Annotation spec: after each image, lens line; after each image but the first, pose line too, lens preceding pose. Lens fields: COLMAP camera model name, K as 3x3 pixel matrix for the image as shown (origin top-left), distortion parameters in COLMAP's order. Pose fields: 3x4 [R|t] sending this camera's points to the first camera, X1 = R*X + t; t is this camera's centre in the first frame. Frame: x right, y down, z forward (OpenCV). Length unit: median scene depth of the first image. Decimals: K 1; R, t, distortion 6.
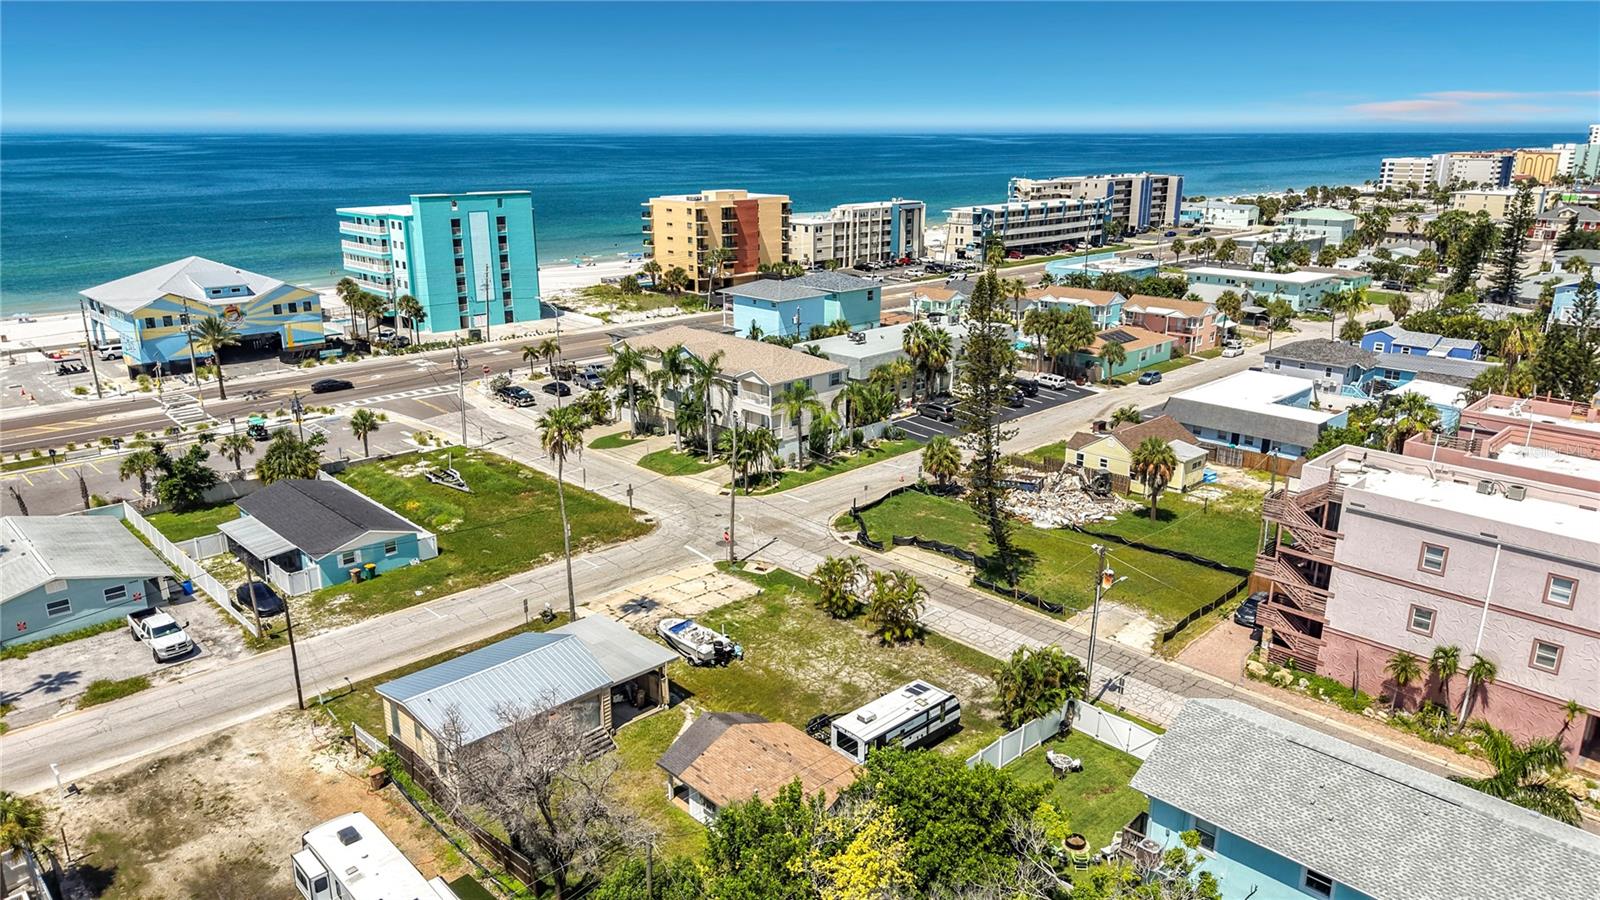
lens RADIAL K [[1064.2, 0, 801.3], [0, 1064.2, 455.6], [0, 0, 1]] dist [0.044889, -0.057885]
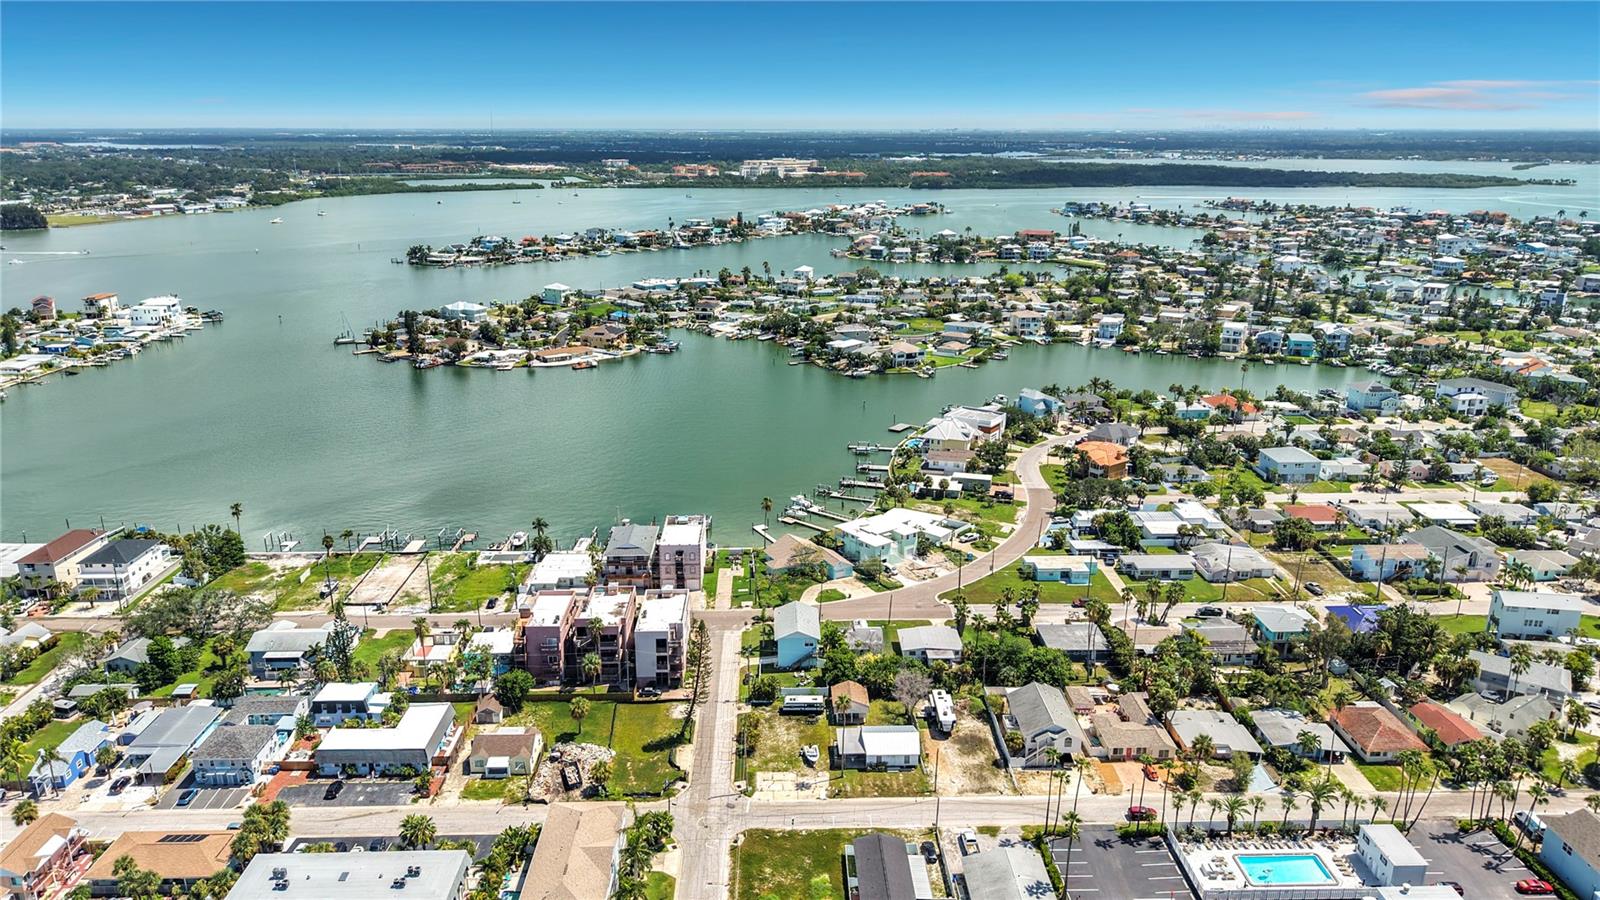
lens RADIAL K [[1063.3, 0, 800.4], [0, 1063.3, 449.2], [0, 0, 1]] dist [0.061294, -0.081724]
pose [[-0.732854, -0.198198, 0.650879, -0.878015], [0.196692, 0.854070, 0.481536, -0.937556], [-0.651335, 0.480918, -0.586924, 1.148724]]
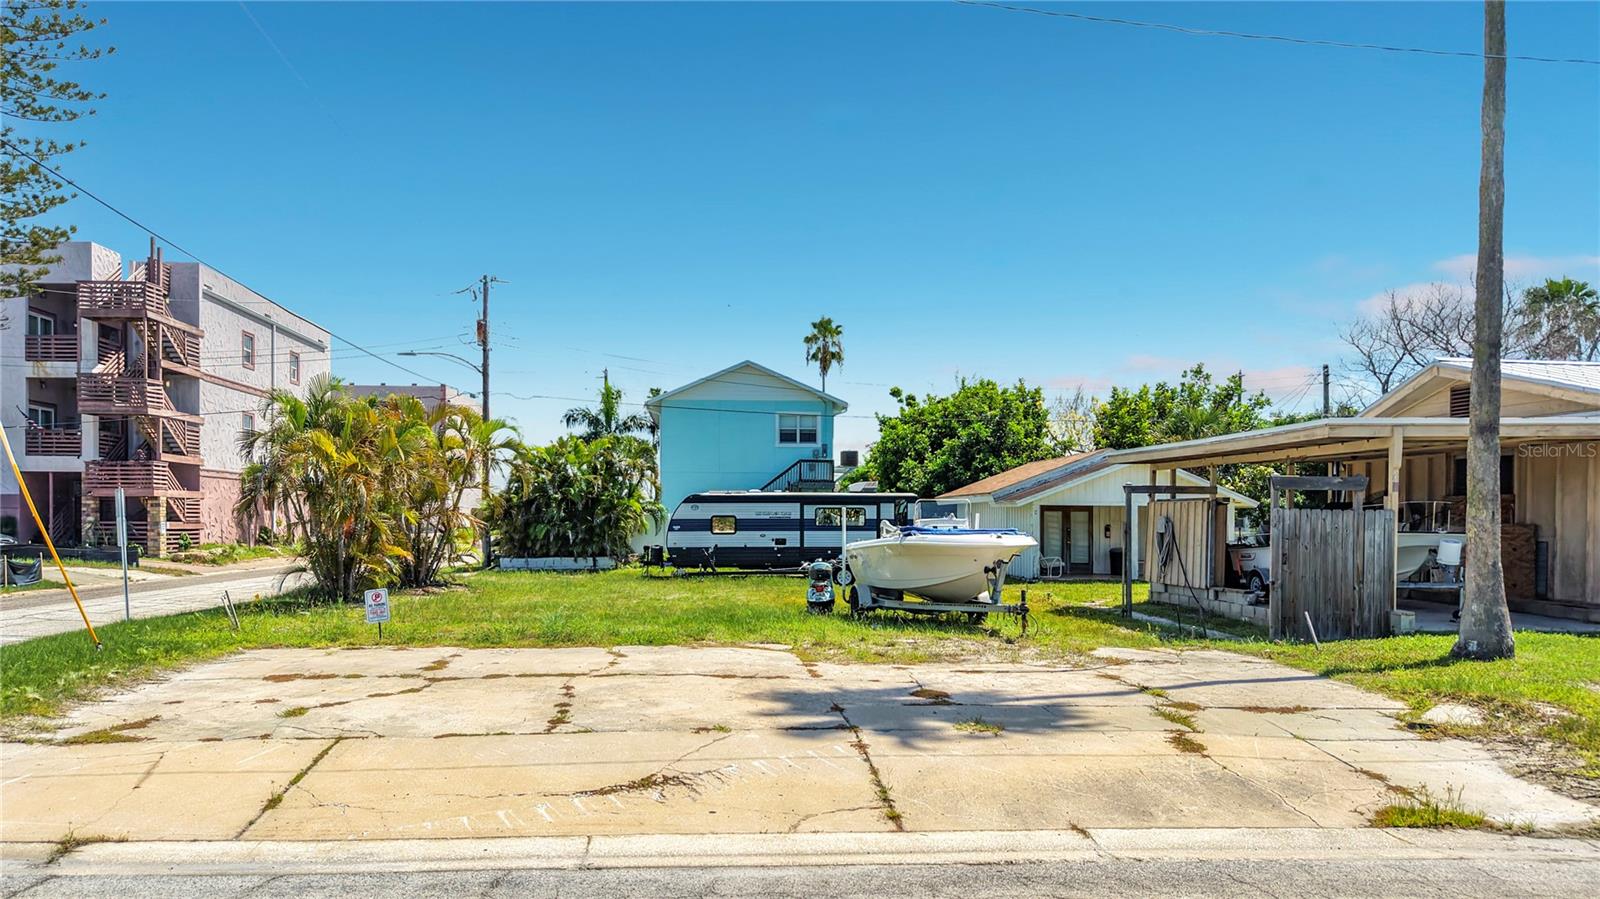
lens RADIAL K [[1097.4, 0, 748.8], [0, 1097.4, 512.4], [0, 0, 1]] dist [0.047251, -0.054660]
pose [[-0.746182, -0.001926, 0.665739, -0.125394], [0.186796, 0.959220, 0.212142, 0.047164], [-0.638999, 0.282654, -0.715393, 0.616643]]
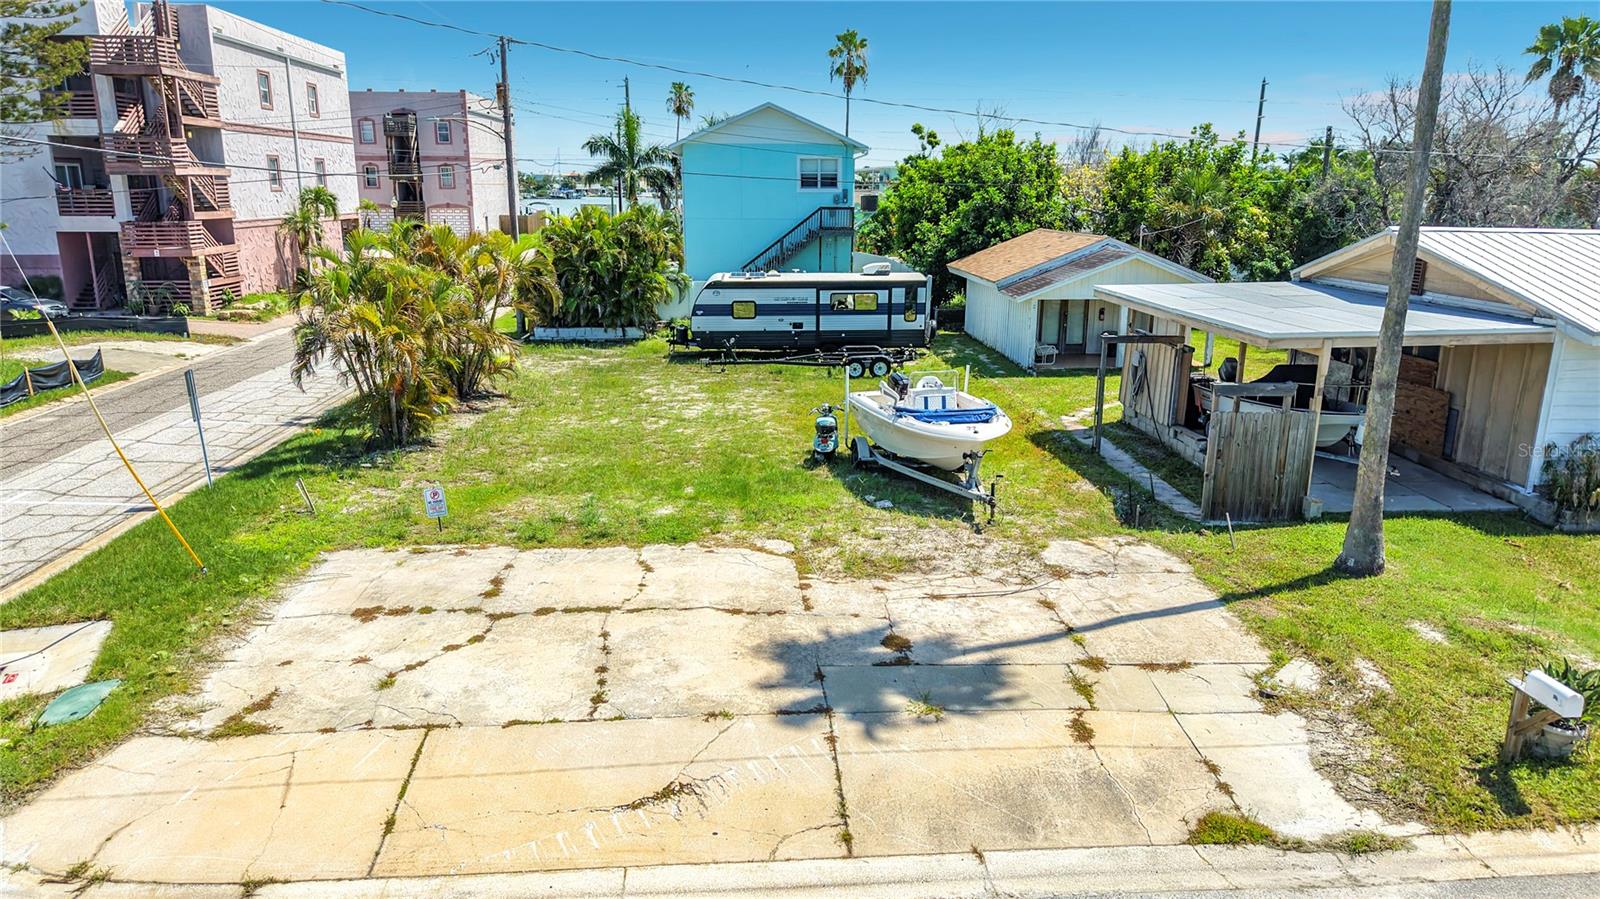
lens RADIAL K [[1068.3, 0, 804.4], [0, 1068.3, 456.0], [0, 0, 1]] dist [0.037284, -0.050516]
pose [[-0.761573, -0.164010, 0.626982, -0.133455], [0.183478, 0.873302, 0.451309, 0.019433], [-0.621564, 0.458743, -0.634991, 0.613646]]
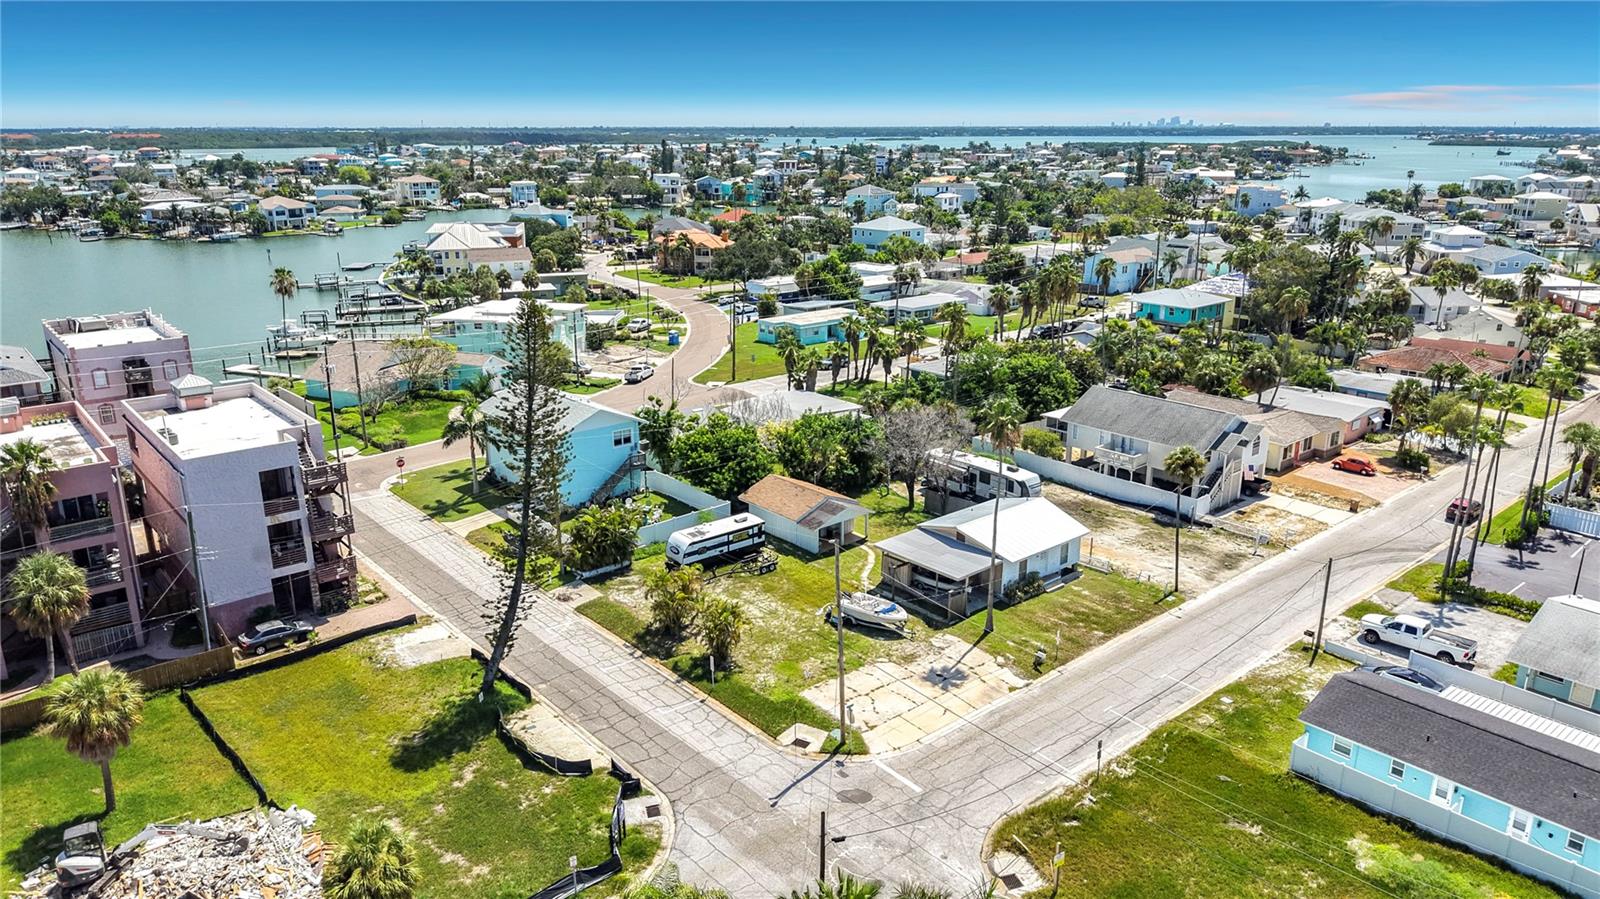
lens RADIAL K [[1079.0, 0, 798.4], [0, 1079.0, 411.3], [0, 0, 1]] dist [0.067162, -0.097099]
pose [[-0.997584, -0.018222, 0.067038, -0.049459], [0.019670, 0.851407, 0.524136, -0.280985], [-0.066627, 0.524189, -0.848992, 0.913433]]
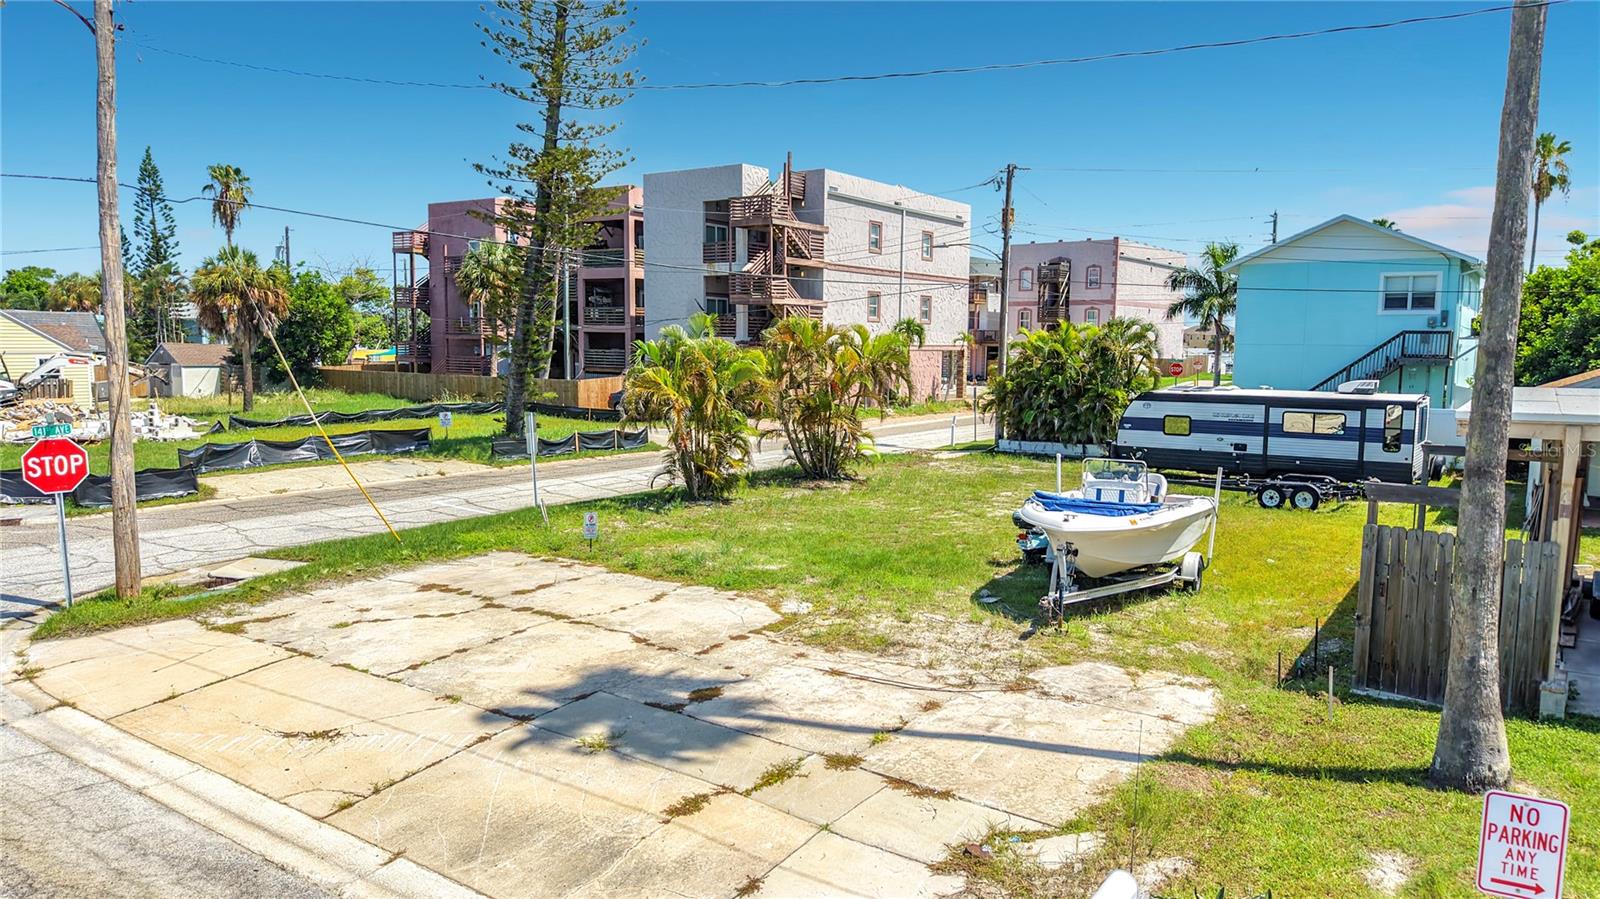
lens RADIAL K [[1070.1, 0, 799.3], [0, 1070.1, 458.5], [0, 0, 1]] dist [0.033555, -0.039493]
pose [[-0.183269, -0.110446, 0.976839, -0.165329], [0.276422, 0.947788, 0.159022, 0.049607], [-0.943400, 0.299164, -0.143171, 0.554747]]
